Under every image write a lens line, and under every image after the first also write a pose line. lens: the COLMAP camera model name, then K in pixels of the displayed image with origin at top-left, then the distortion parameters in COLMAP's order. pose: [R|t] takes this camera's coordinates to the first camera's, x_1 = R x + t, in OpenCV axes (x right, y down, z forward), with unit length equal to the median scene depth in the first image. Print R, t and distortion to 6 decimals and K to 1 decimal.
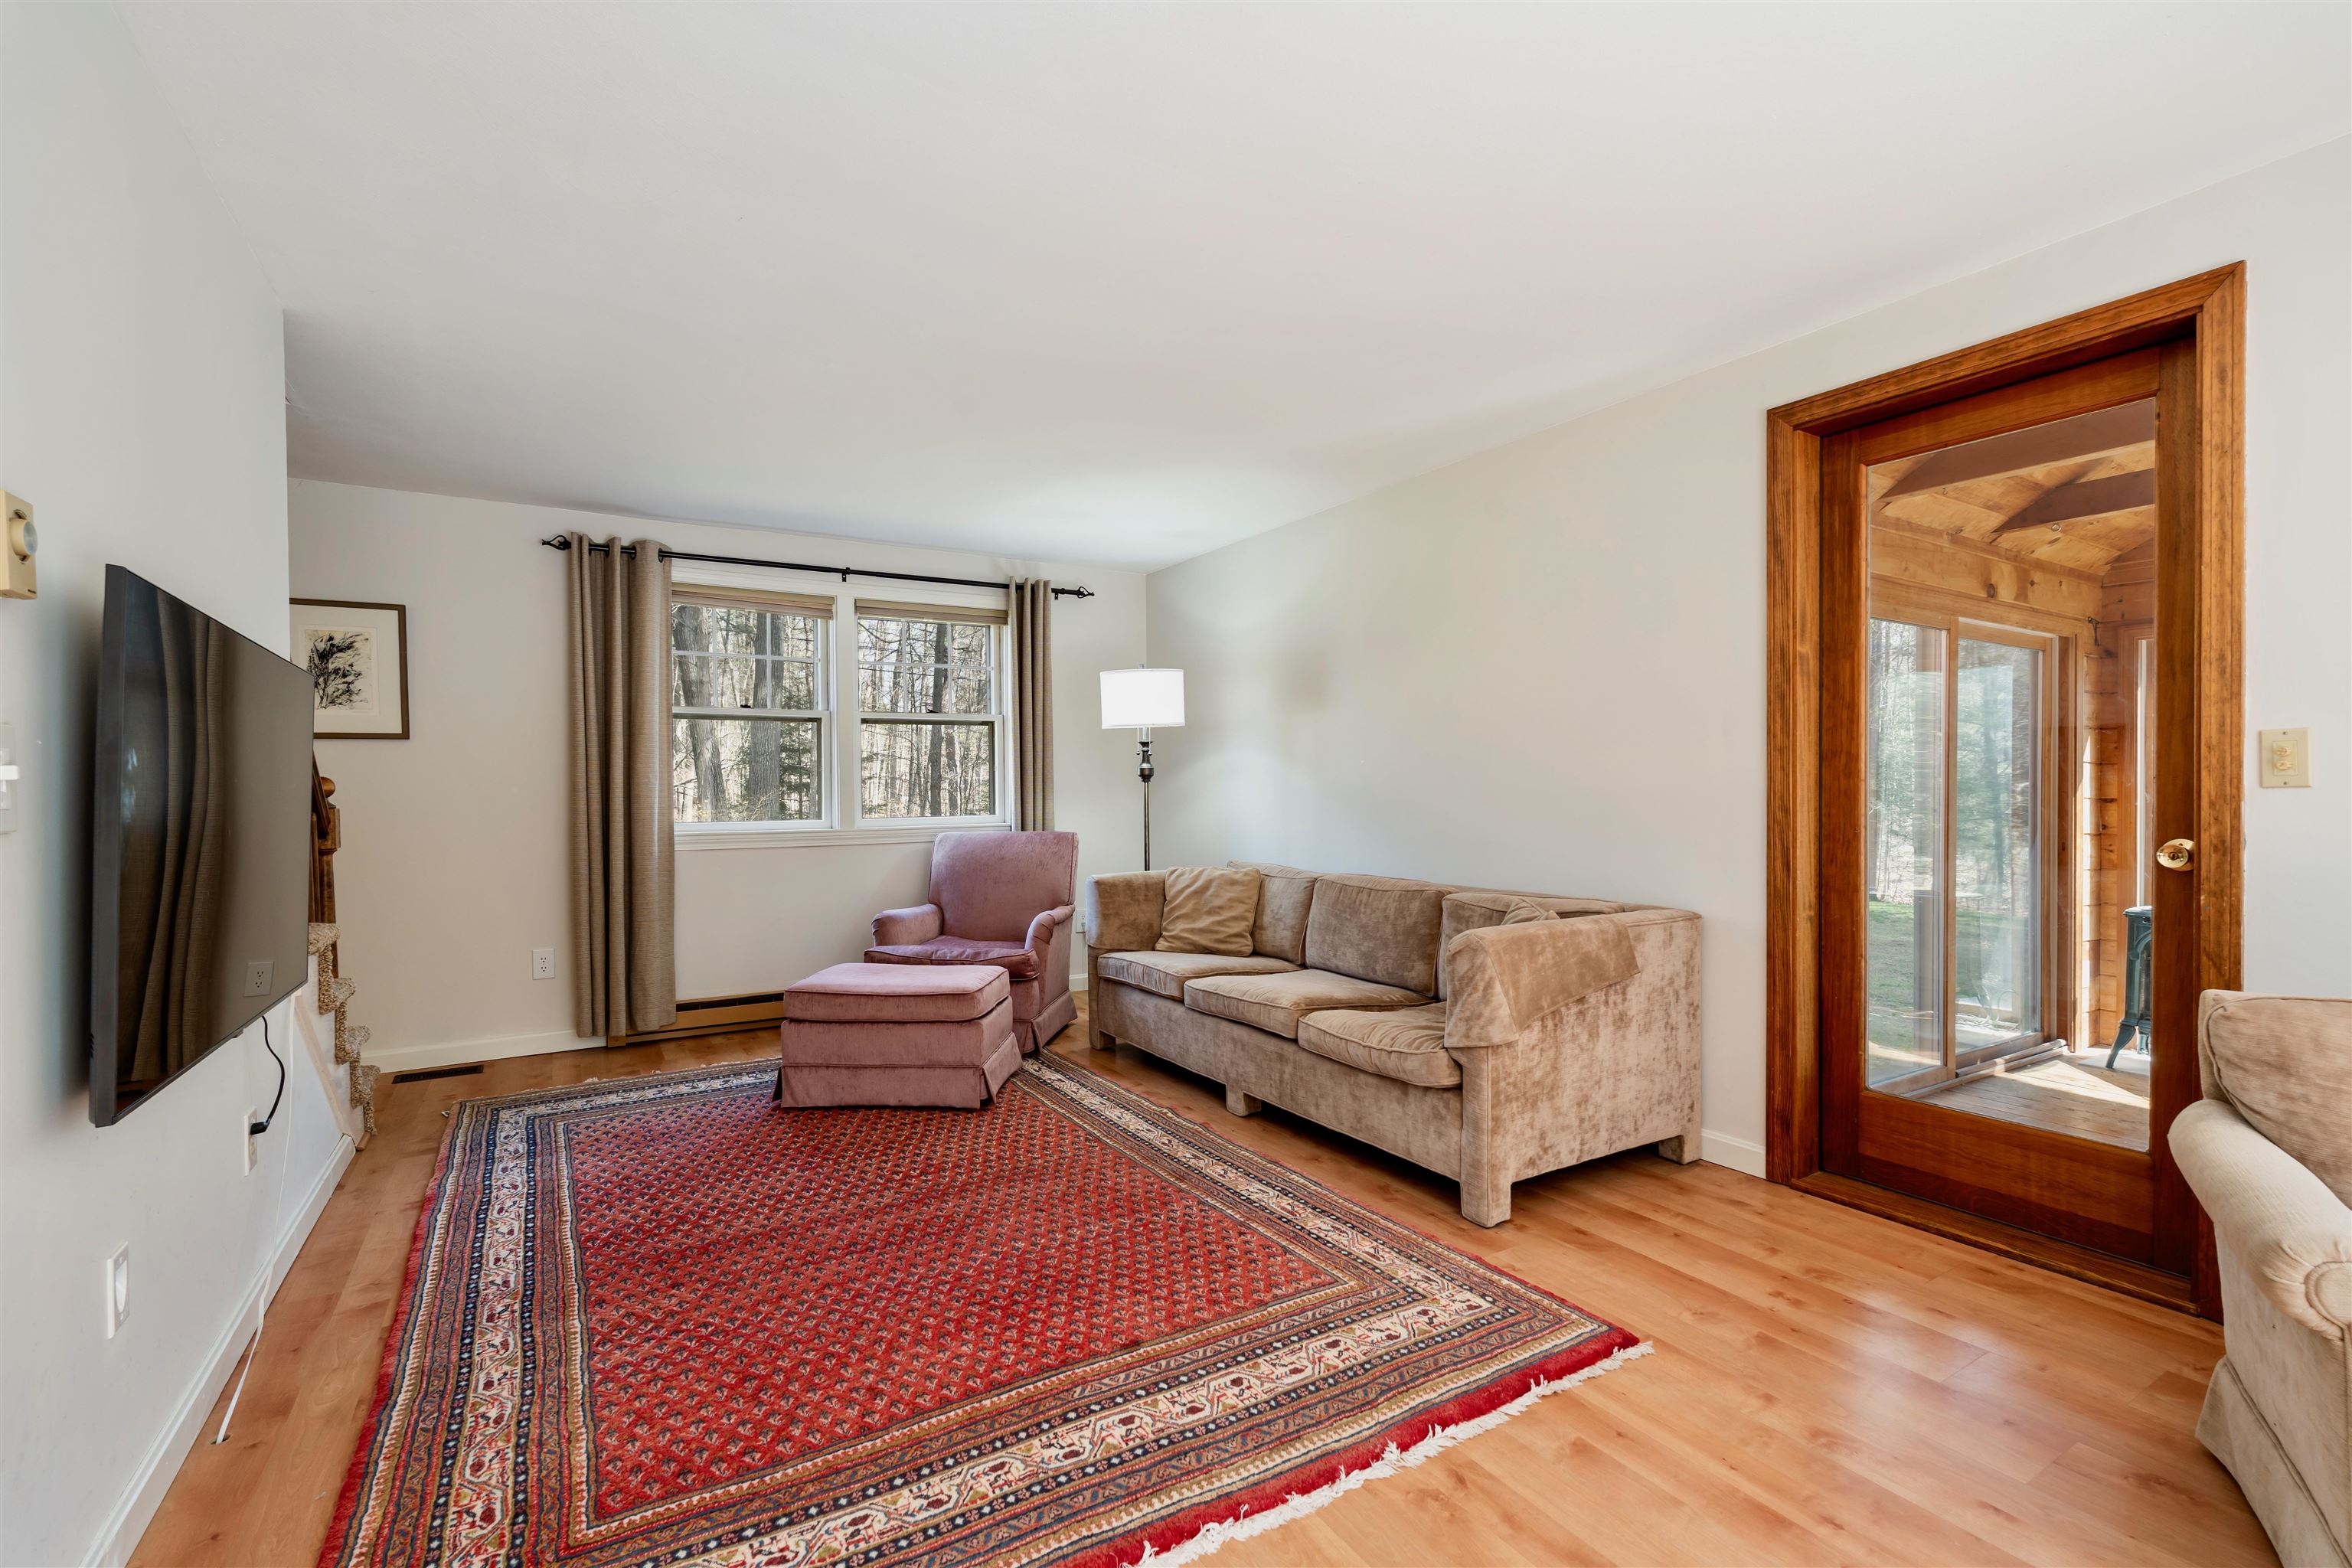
lens RADIAL K [[1039.6, 0, 1183.0], [0, 1039.6, 795.4], [0, 0, 1]] dist [-0.004083, 0.000264]
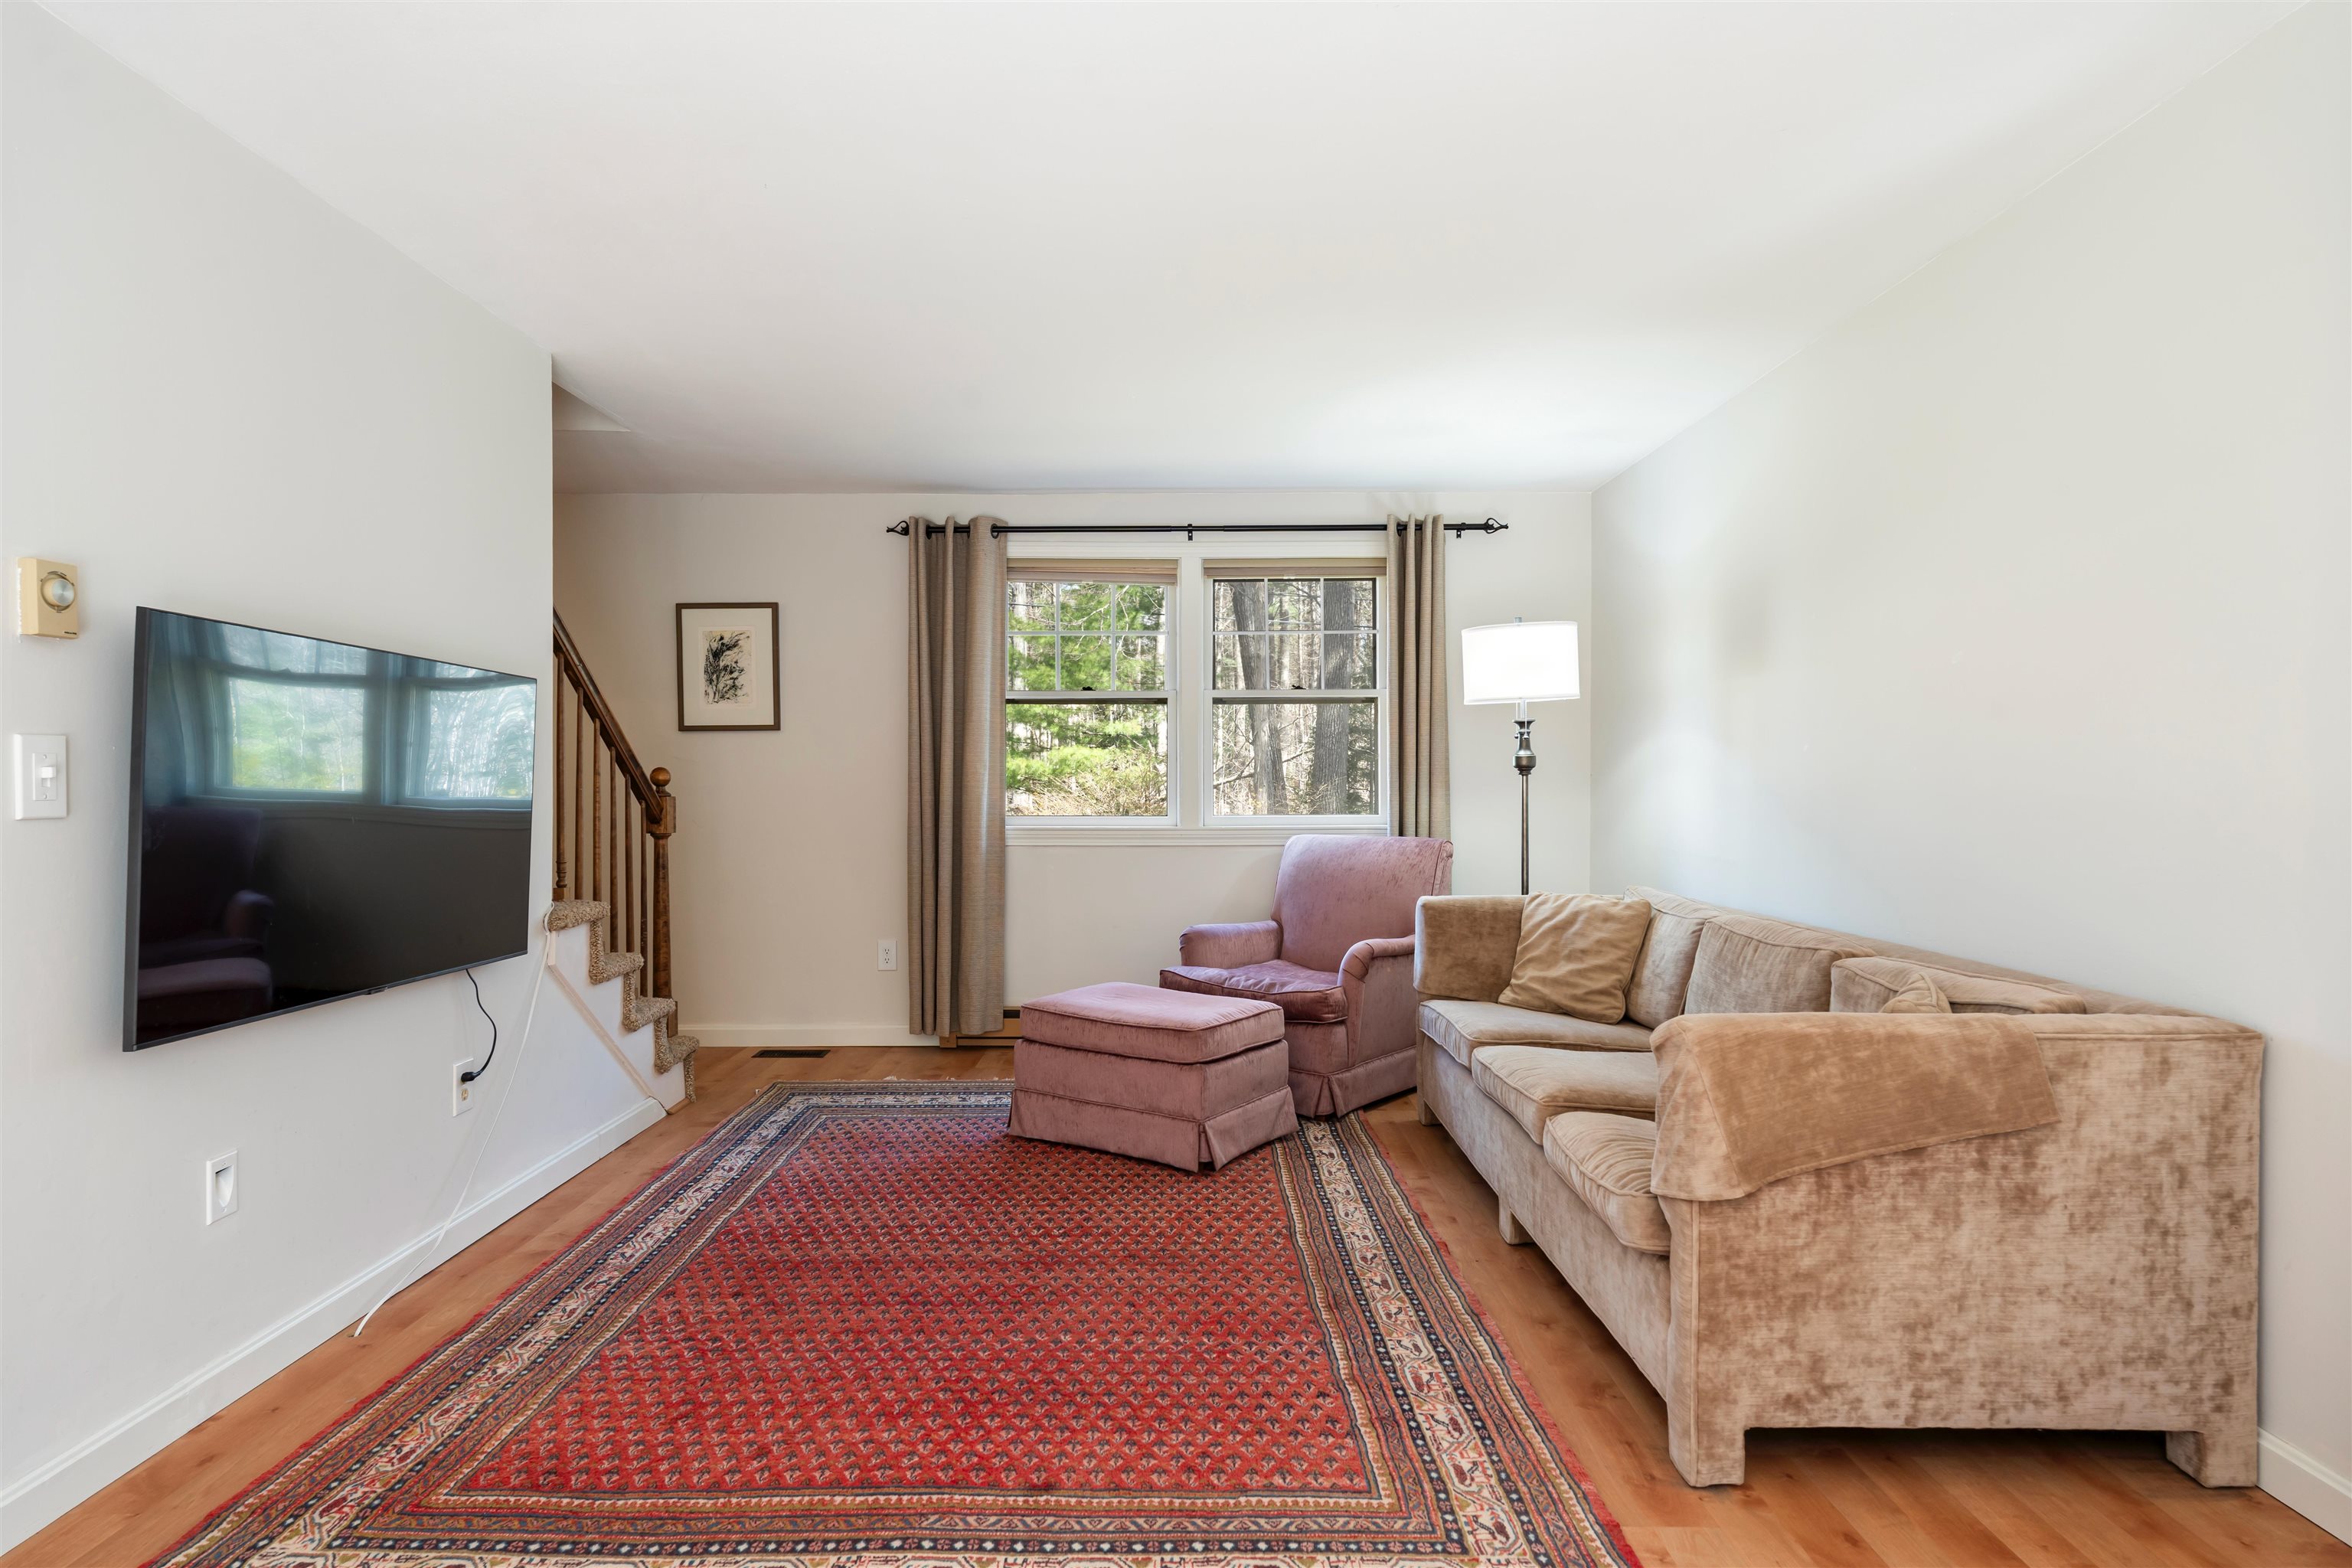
lens RADIAL K [[1283.4, 0, 1176.0], [0, 1283.4, 784.0], [0, 0, 1]] dist [-0.001448, -0.000280]
pose [[0.853526, 0.009943, -0.520956, 0.336777], [-0.010207, 0.999945, 0.002362, -0.009166], [0.520951, 0.003302, 0.853580, 0.130015]]
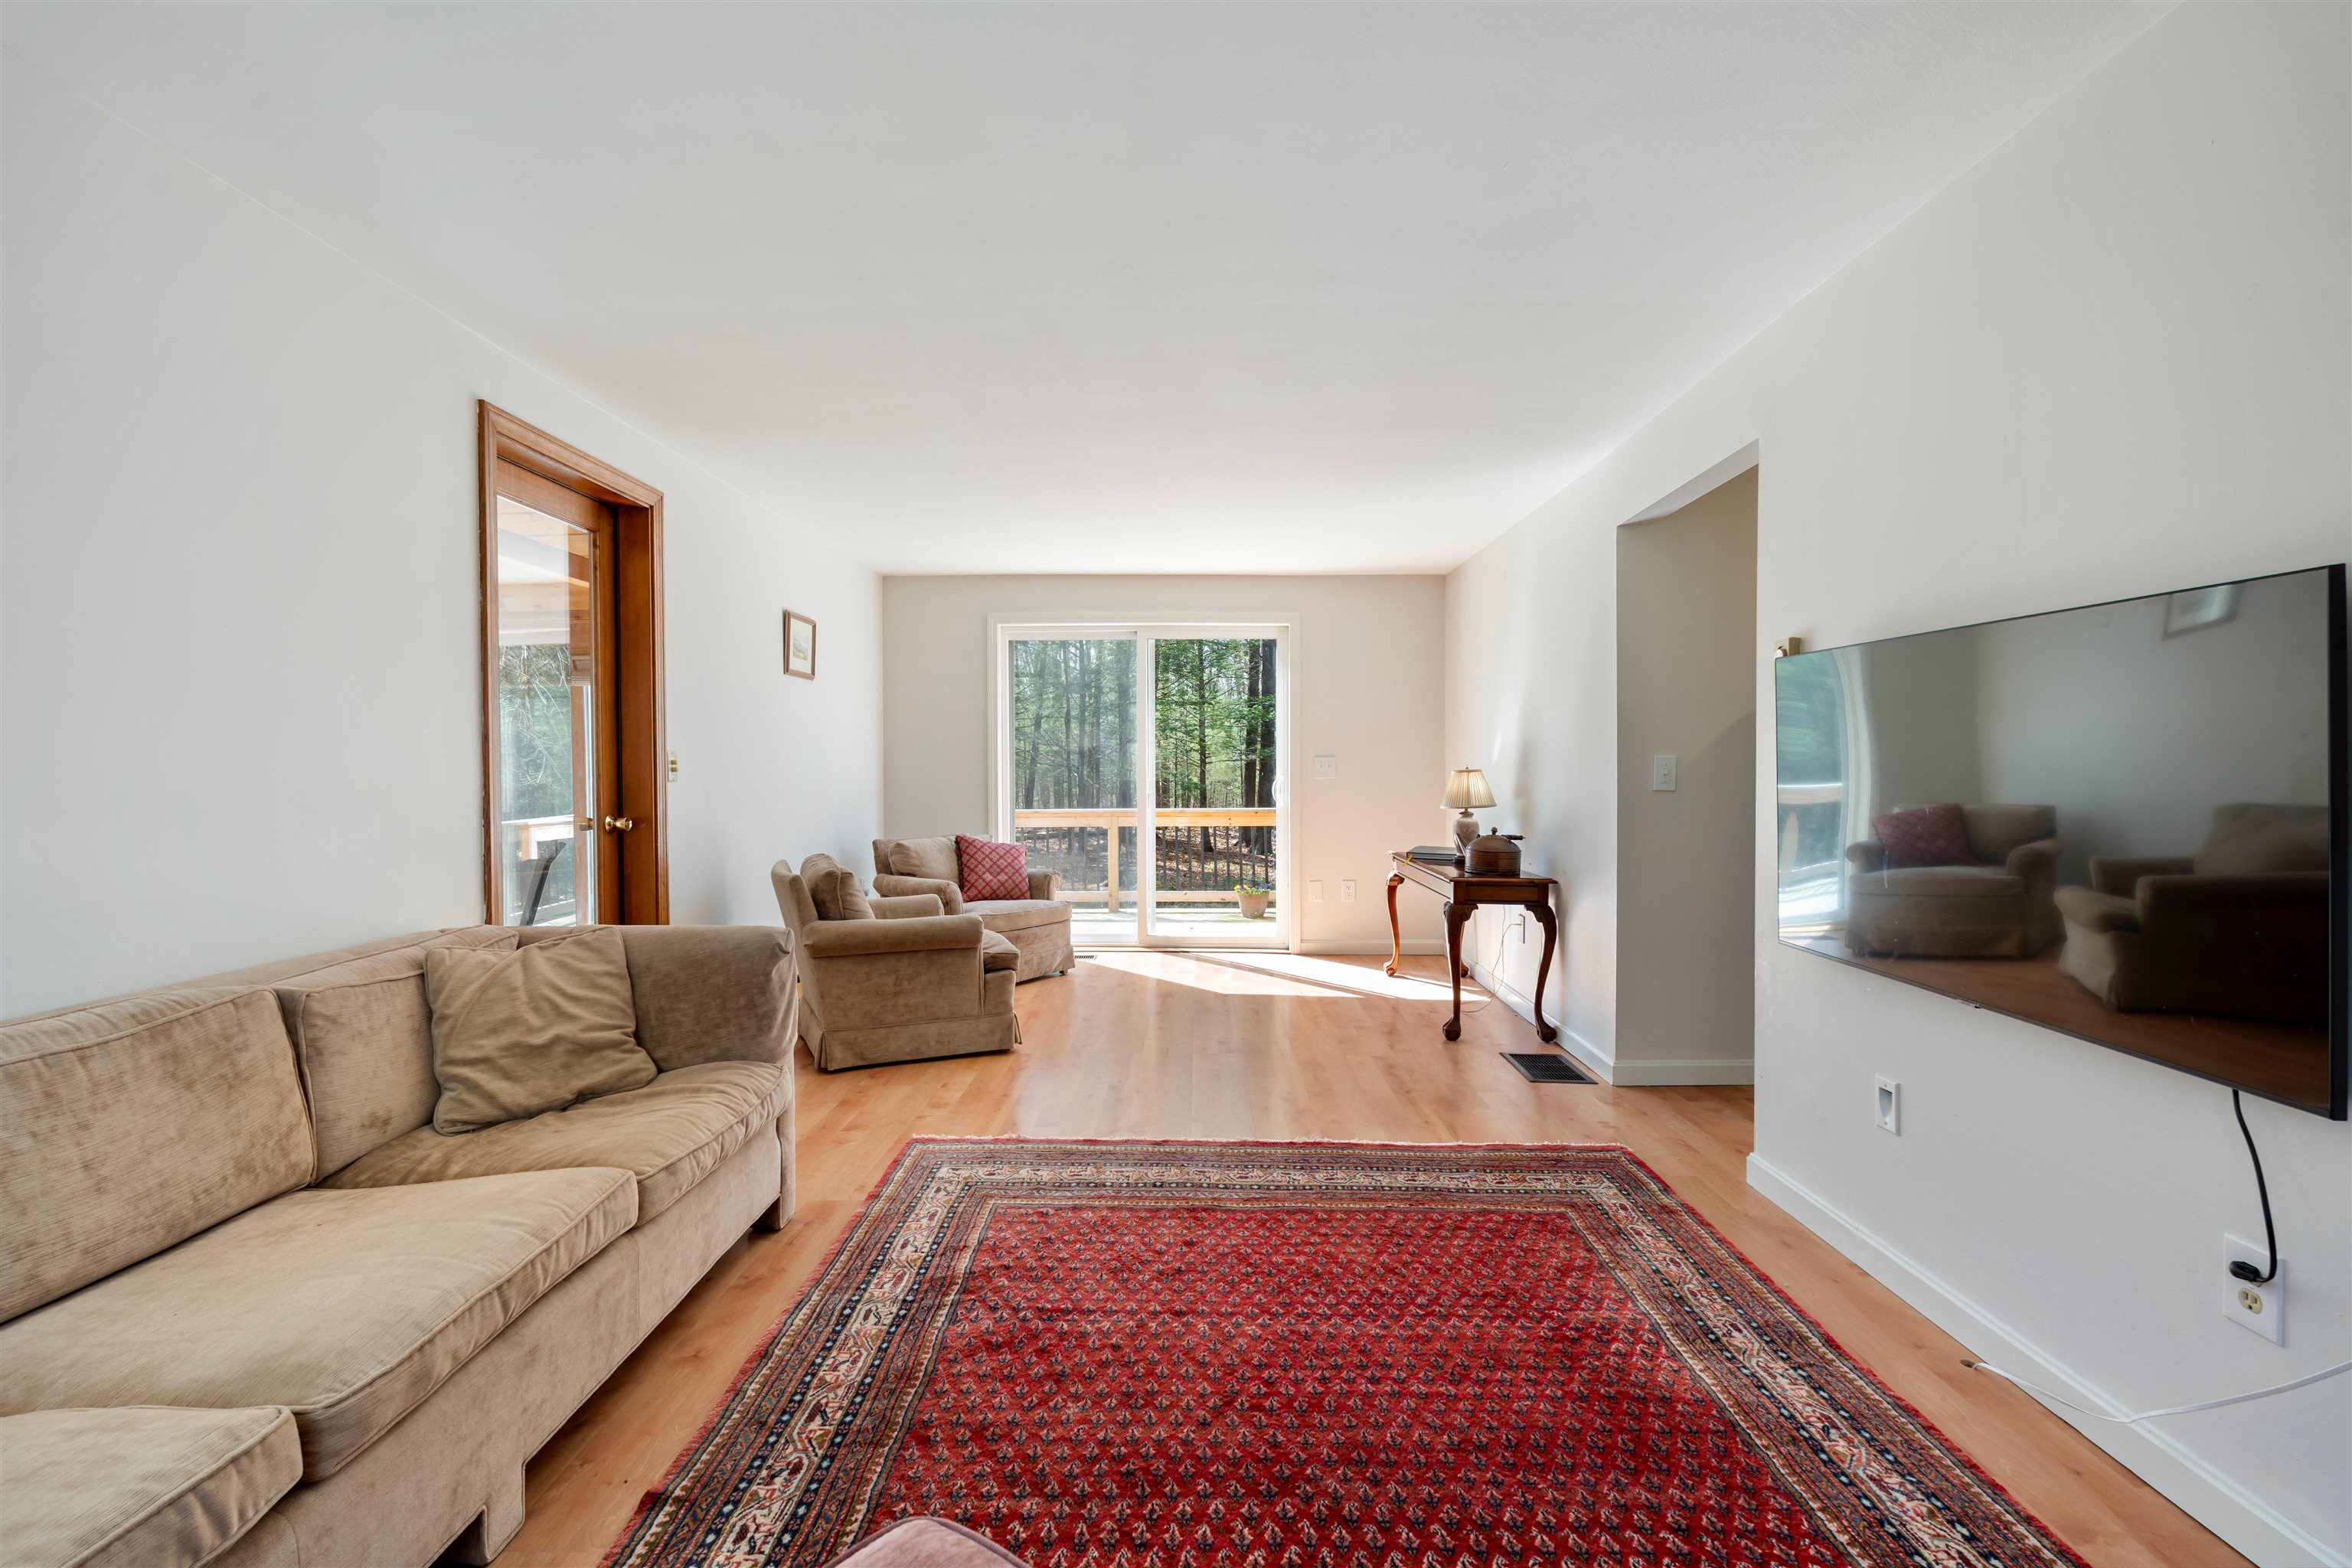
lens RADIAL K [[1033.4, 0, 1175.8], [0, 1033.4, 761.7], [0, 0, 1]] dist [-0.002919, -0.000033]
pose [[-0.842002, 0.011005, 0.539363, -0.446062], [0.012180, 0.999925, -0.001387, -0.015349], [-0.539337, 0.005402, -0.842072, 1.290158]]
